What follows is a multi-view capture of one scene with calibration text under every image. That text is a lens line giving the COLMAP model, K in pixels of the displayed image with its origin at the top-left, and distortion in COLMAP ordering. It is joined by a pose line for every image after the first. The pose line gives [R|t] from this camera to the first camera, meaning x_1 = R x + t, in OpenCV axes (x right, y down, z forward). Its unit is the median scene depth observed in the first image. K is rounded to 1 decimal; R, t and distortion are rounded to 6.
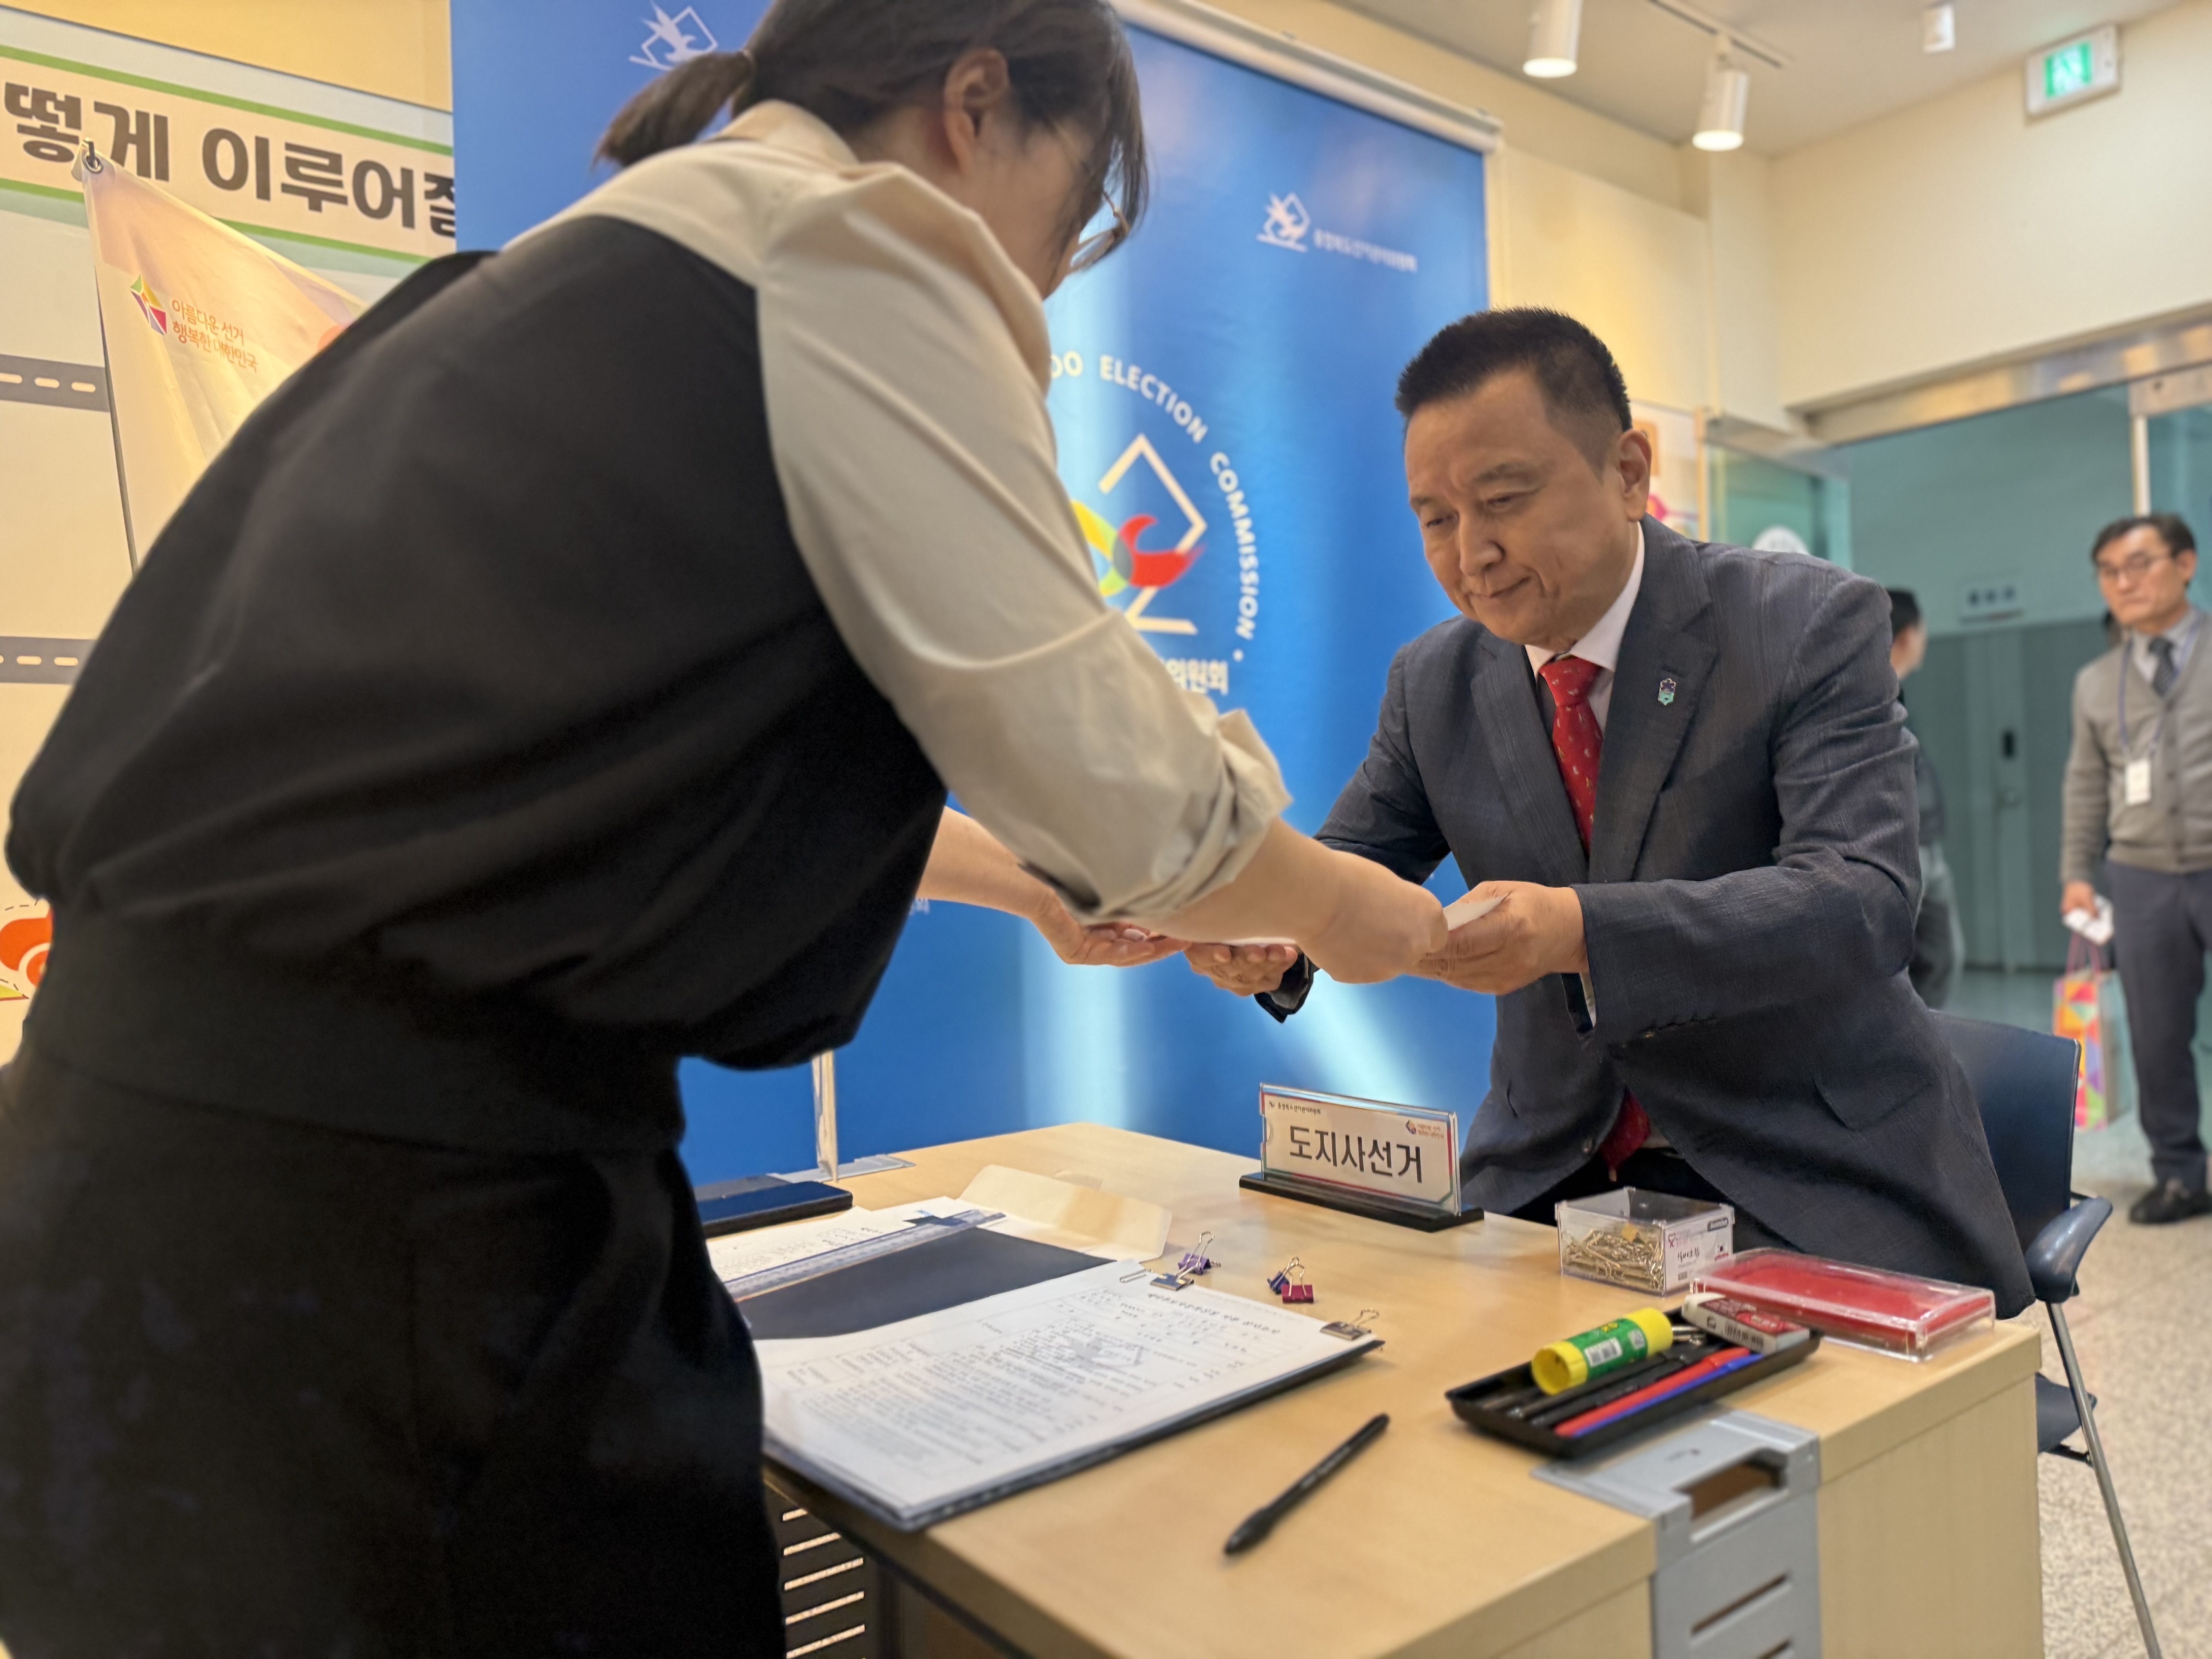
lens RADIAL K [[1528.6, 0, 1106.0], [0, 1528.6, 829.5], [0, 0, 1]] dist [0.079676, -0.158181]
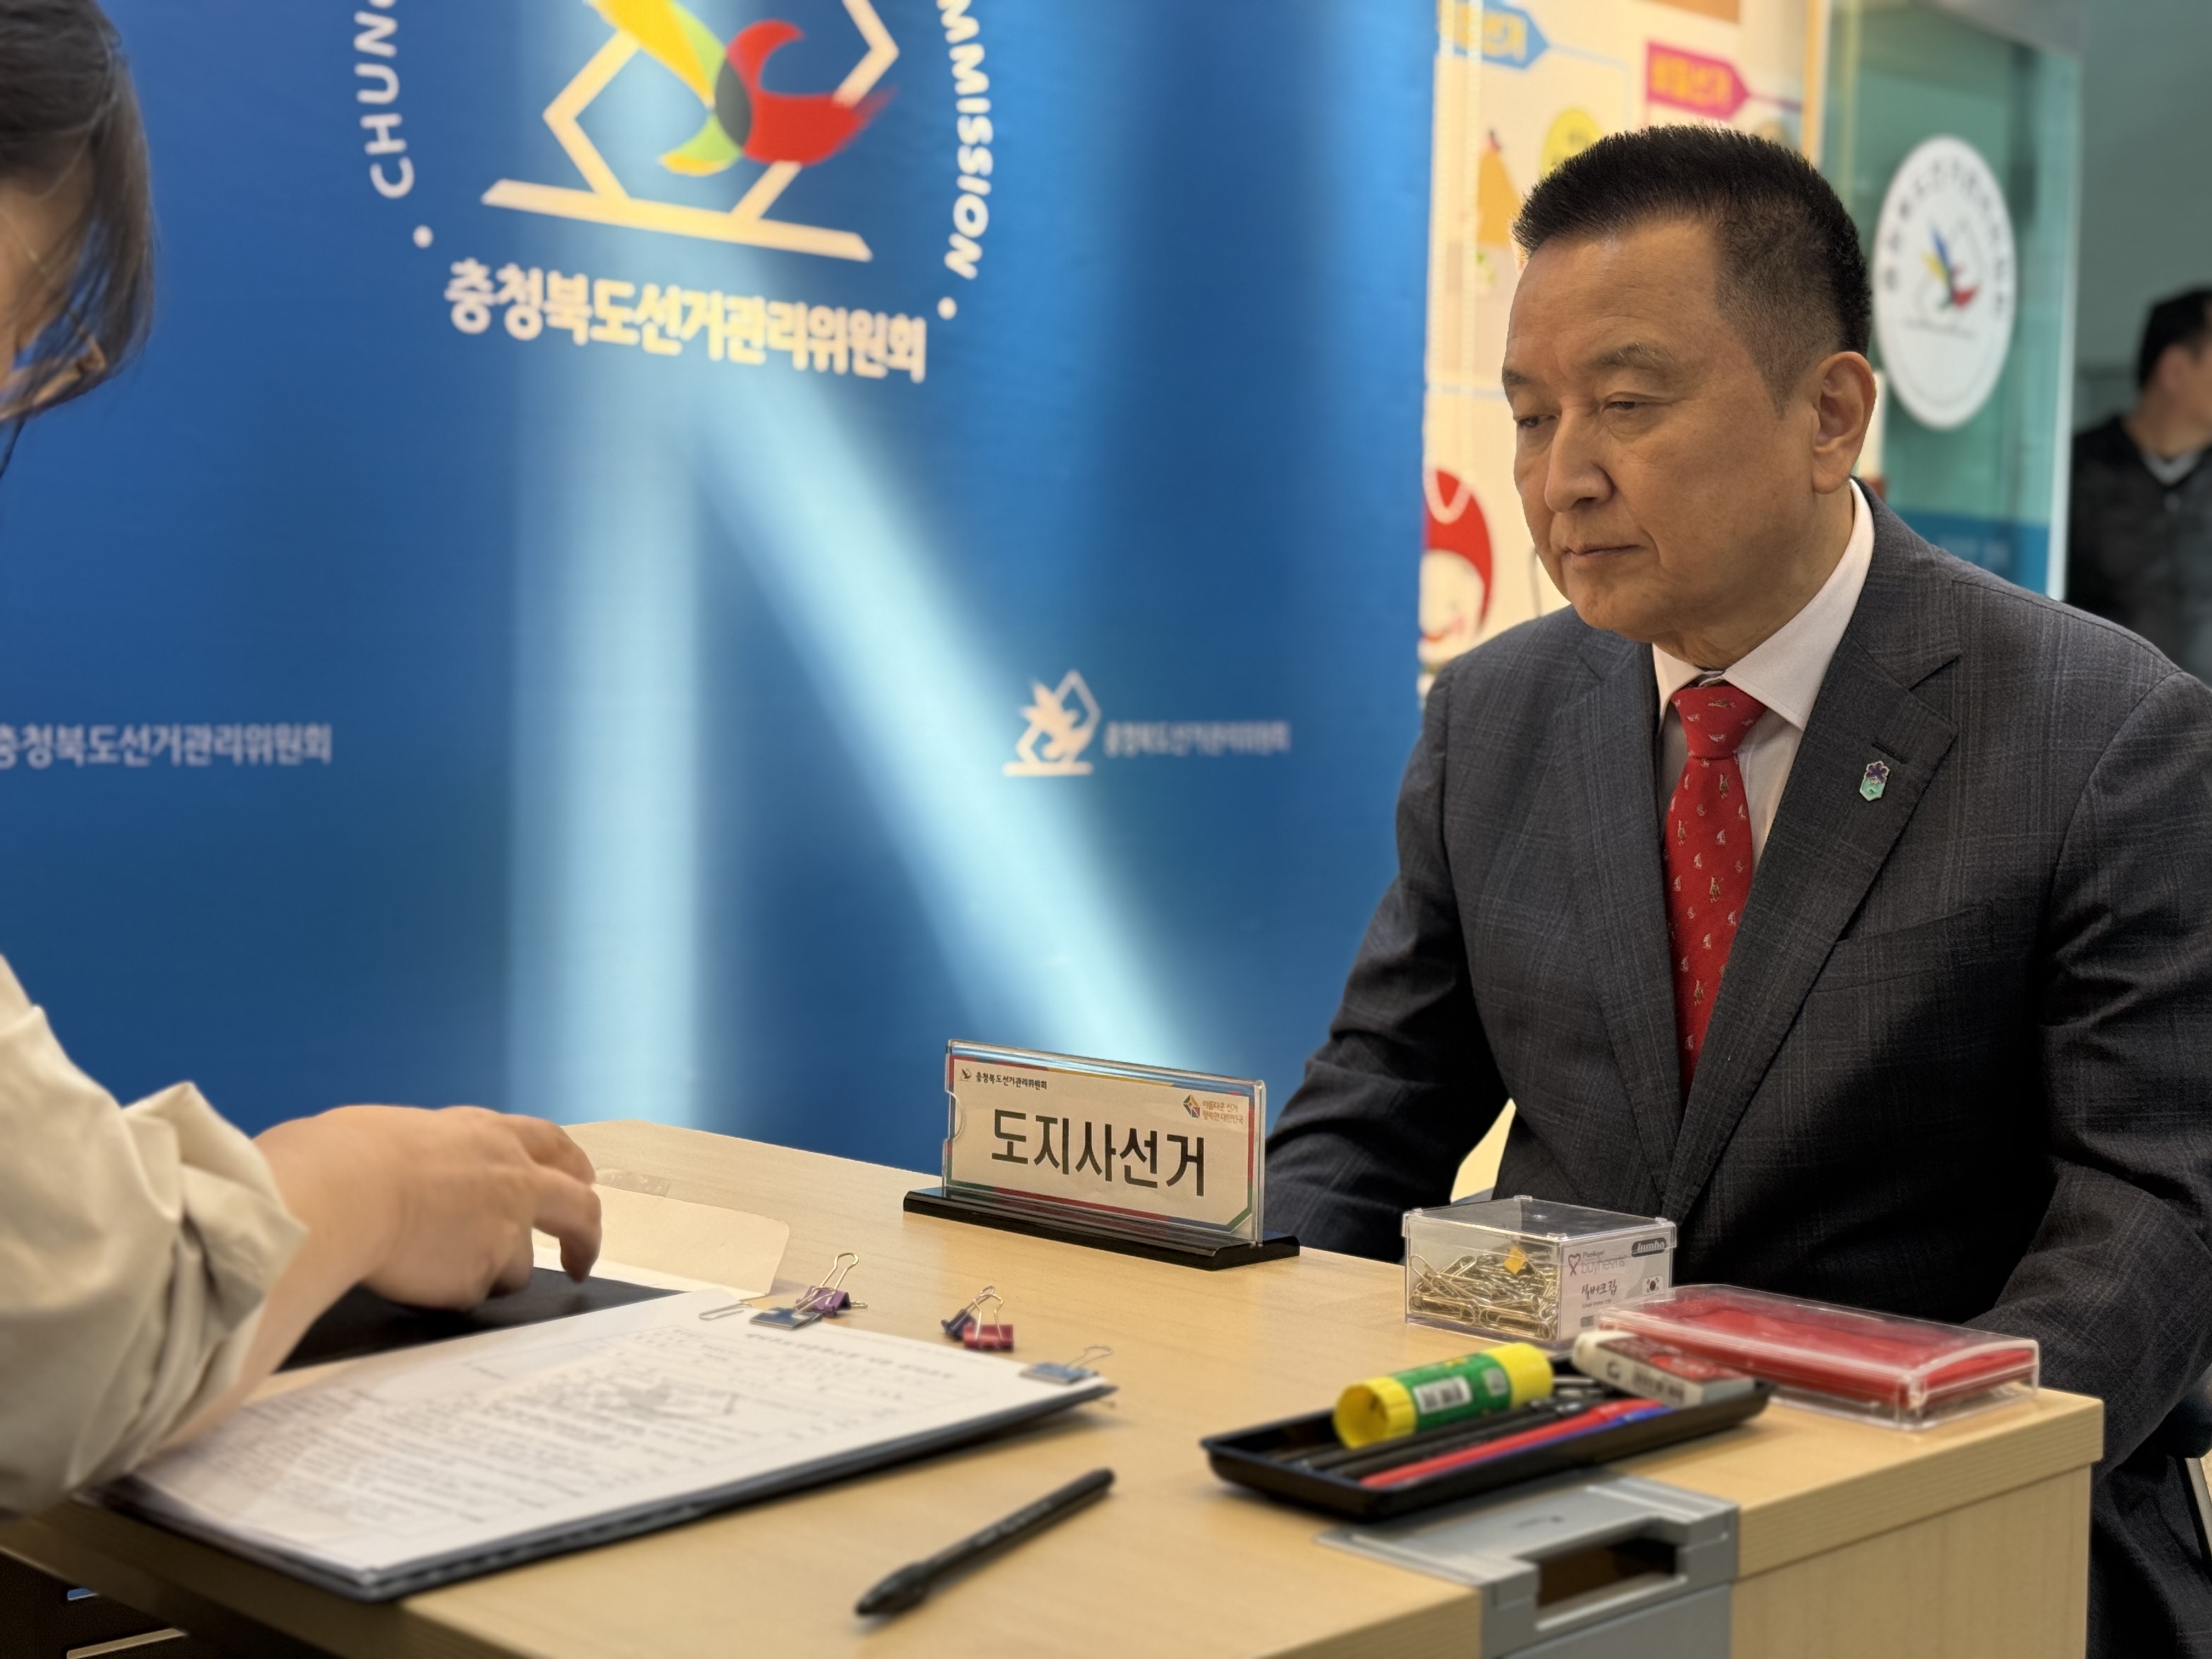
lens RADIAL K [[3078.3, 0, 1106.0], [0, 3078.3, 829.5], [0, 0, 1]] dist [0.114928, -0.092997]
pose [[0.988639, 0.042703, 0.144114, -0.018684], [-0.050265, 0.997521, 0.049241, 0.036615], [-0.141654, -0.055926, 0.988335, -0.248073]]
